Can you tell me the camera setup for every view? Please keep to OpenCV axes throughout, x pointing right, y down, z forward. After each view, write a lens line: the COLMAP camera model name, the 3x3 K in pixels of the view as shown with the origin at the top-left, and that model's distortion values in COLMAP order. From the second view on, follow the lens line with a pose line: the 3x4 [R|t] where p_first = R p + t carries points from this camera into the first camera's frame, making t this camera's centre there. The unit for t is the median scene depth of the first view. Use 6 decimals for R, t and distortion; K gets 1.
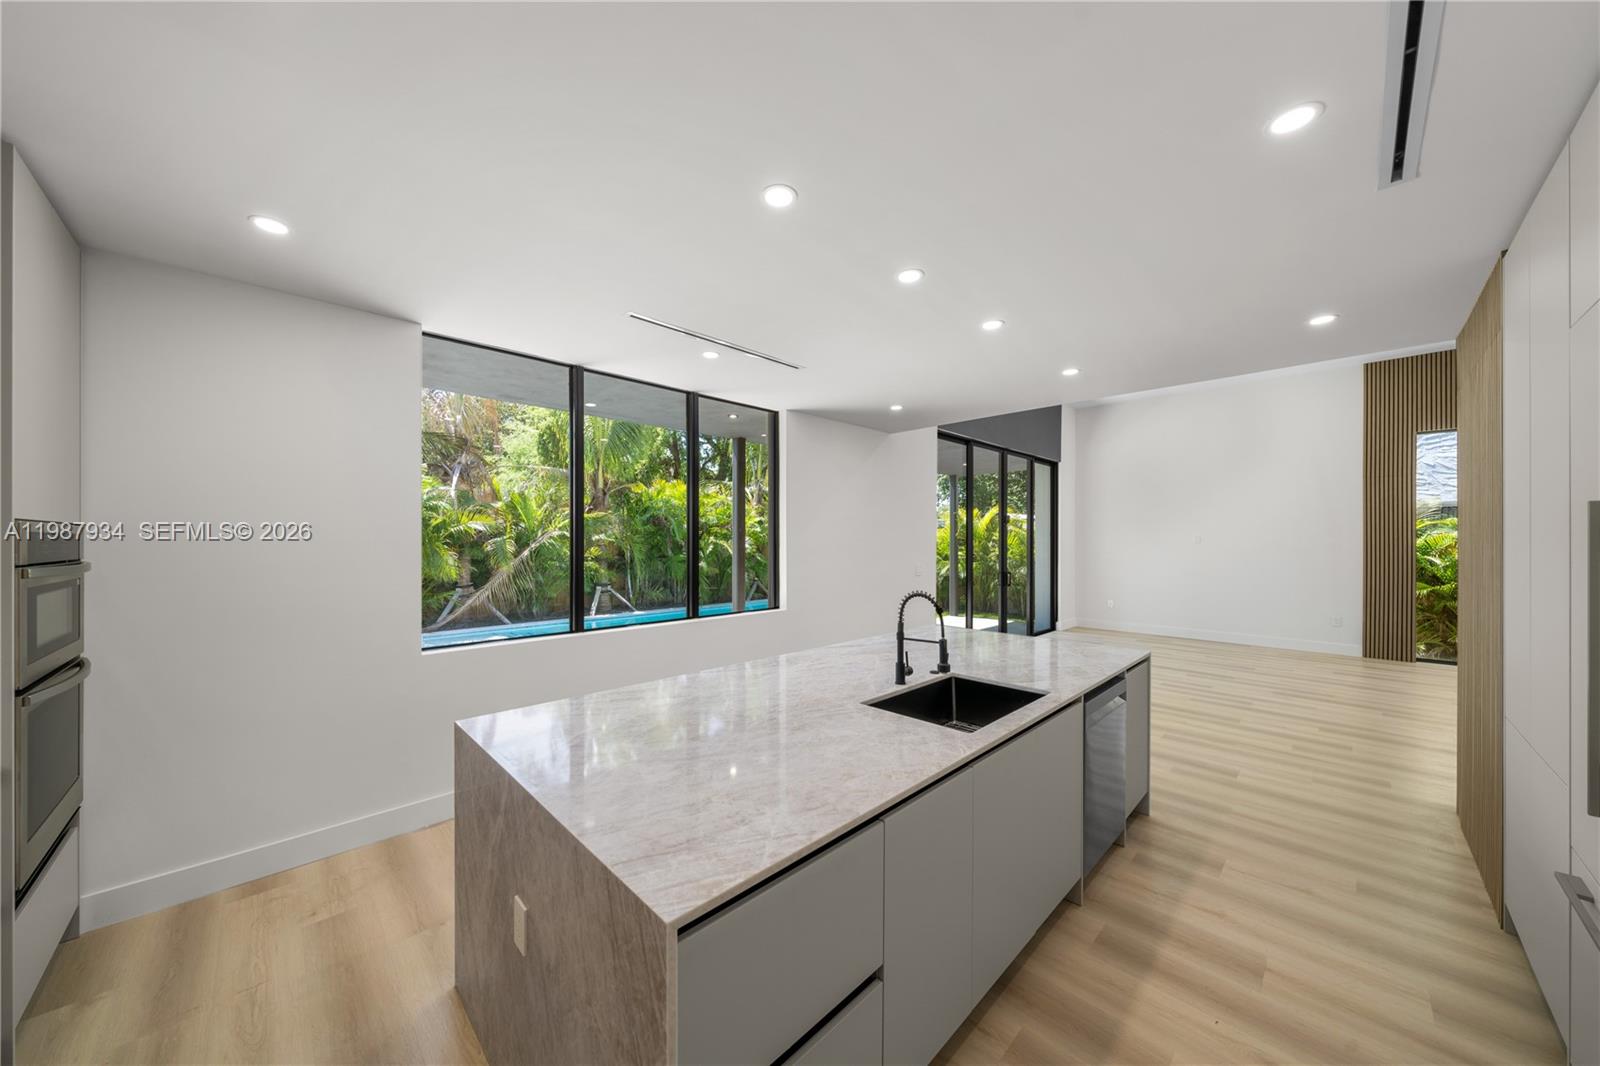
lens RADIAL K [[549.4, 0, 793.2], [0, 549.4, 543.7], [0, 0, 1]] dist [-0.003278, 0.000111]
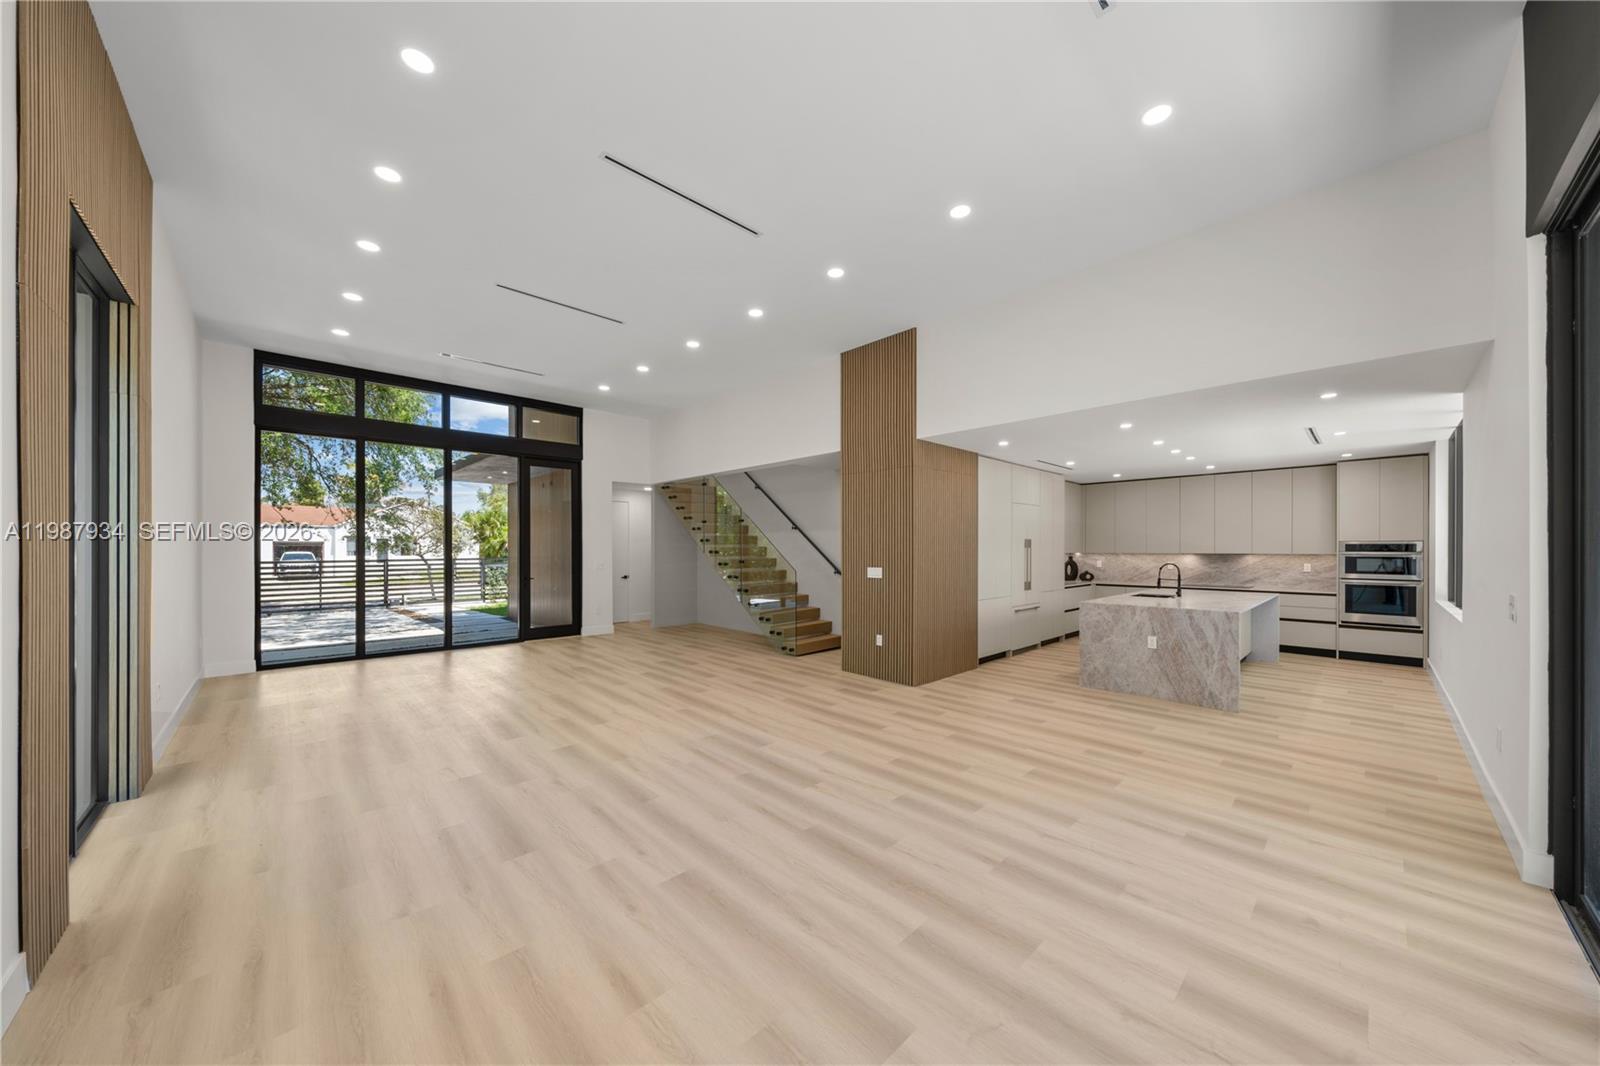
lens RADIAL K [[549.4, 0, 794.0], [0, 549.4, 547.9], [0, 0, 1]] dist [-0.003278, 0.000111]
pose [[-0.999662, -0.000825, 0.025993, 0.484732], [-0.000680, 0.999984, 0.005611, -0.001556], [-0.025998, 0.005591, -0.999646, 0.893469]]
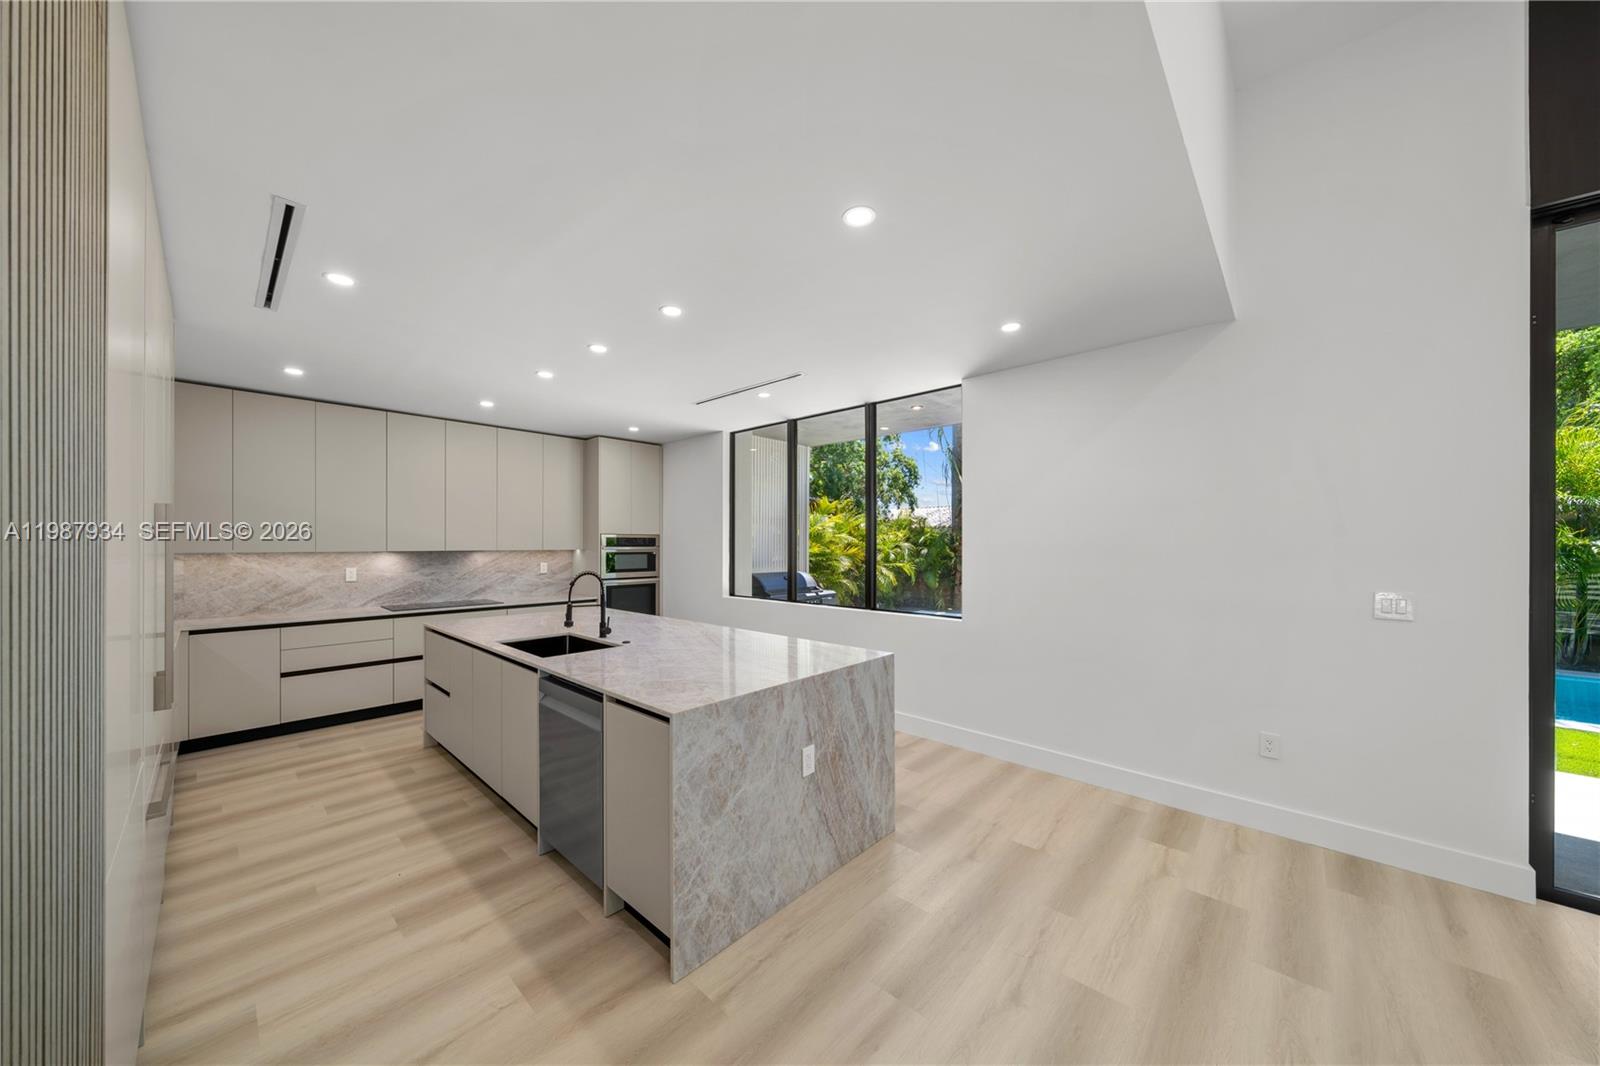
lens RADIAL K [[549.4, 0, 786.8], [0, 549.4, 535.9], [0, 0, 1]] dist [-0.003278, 0.000111]
pose [[0.040962, -0.013968, -0.999063, 0.380185], [-0.007739, 0.999868, -0.014297, 0.002480], [0.999131, 0.008317, 0.040848, 0.328290]]
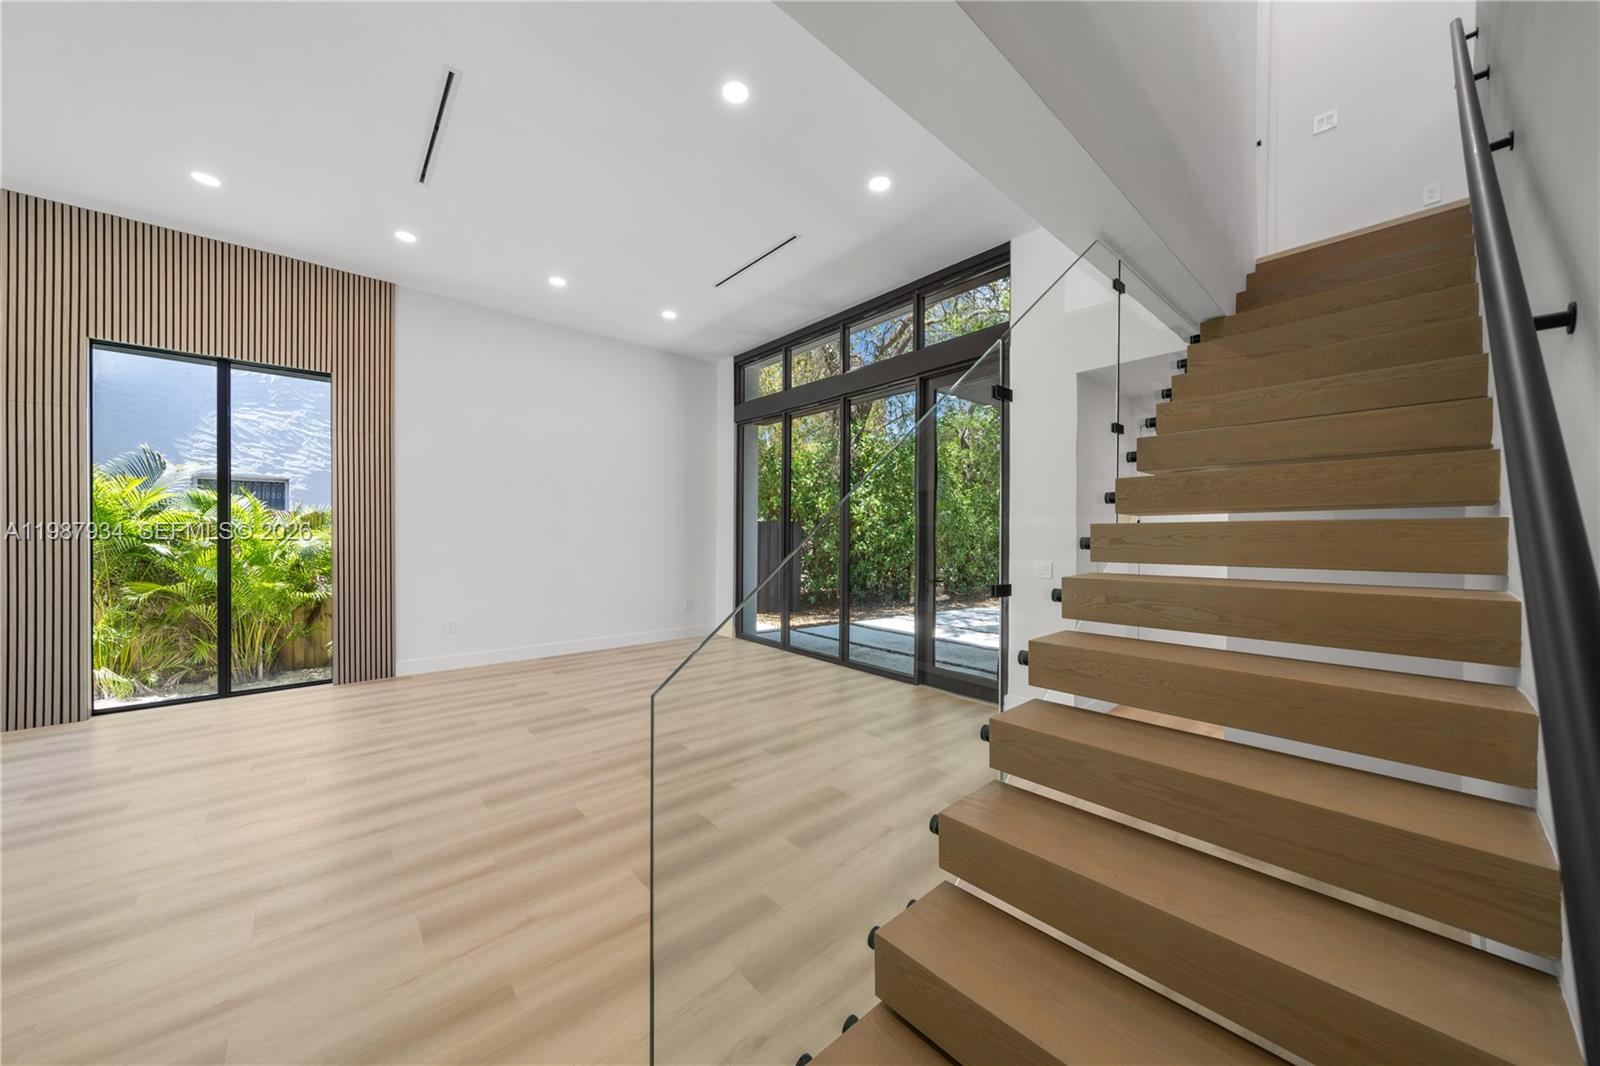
lens RADIAL K [[549.4, 0, 781.8], [0, 549.4, 534.3], [0, 0, 1]] dist [-0.003278, 0.000111]
pose [[0.074252, 0.000280, 0.997239, 0.405503], [0.001960, 0.999998, -0.000426, 0.008262], [-0.997238, 0.001986, 0.074251, 0.124162]]
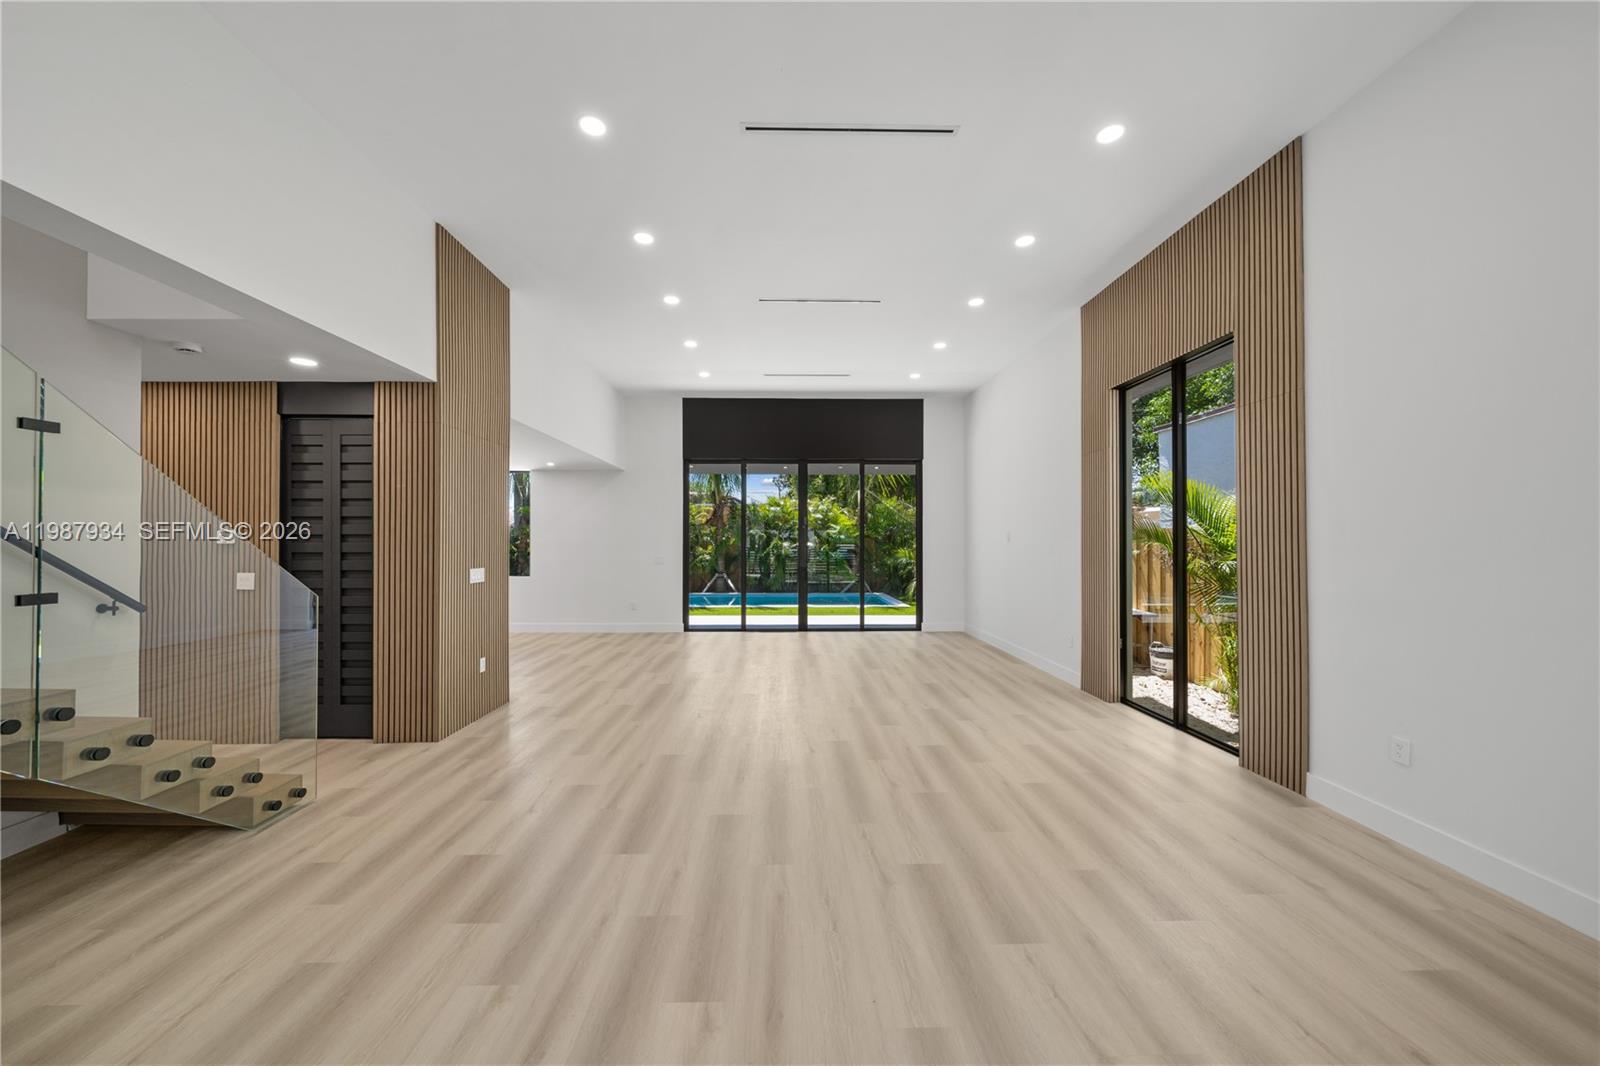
lens RADIAL K [[549.4, 0, 795.0], [0, 549.4, 536.4], [0, 0, 1]] dist [-0.003278, 0.000111]
pose [[0.733046, -0.007284, -0.680140, 0.914691], [-0.004657, 0.999865, -0.015728, 0.003626], [0.680163, 0.014697, 0.732914, 0.108130]]
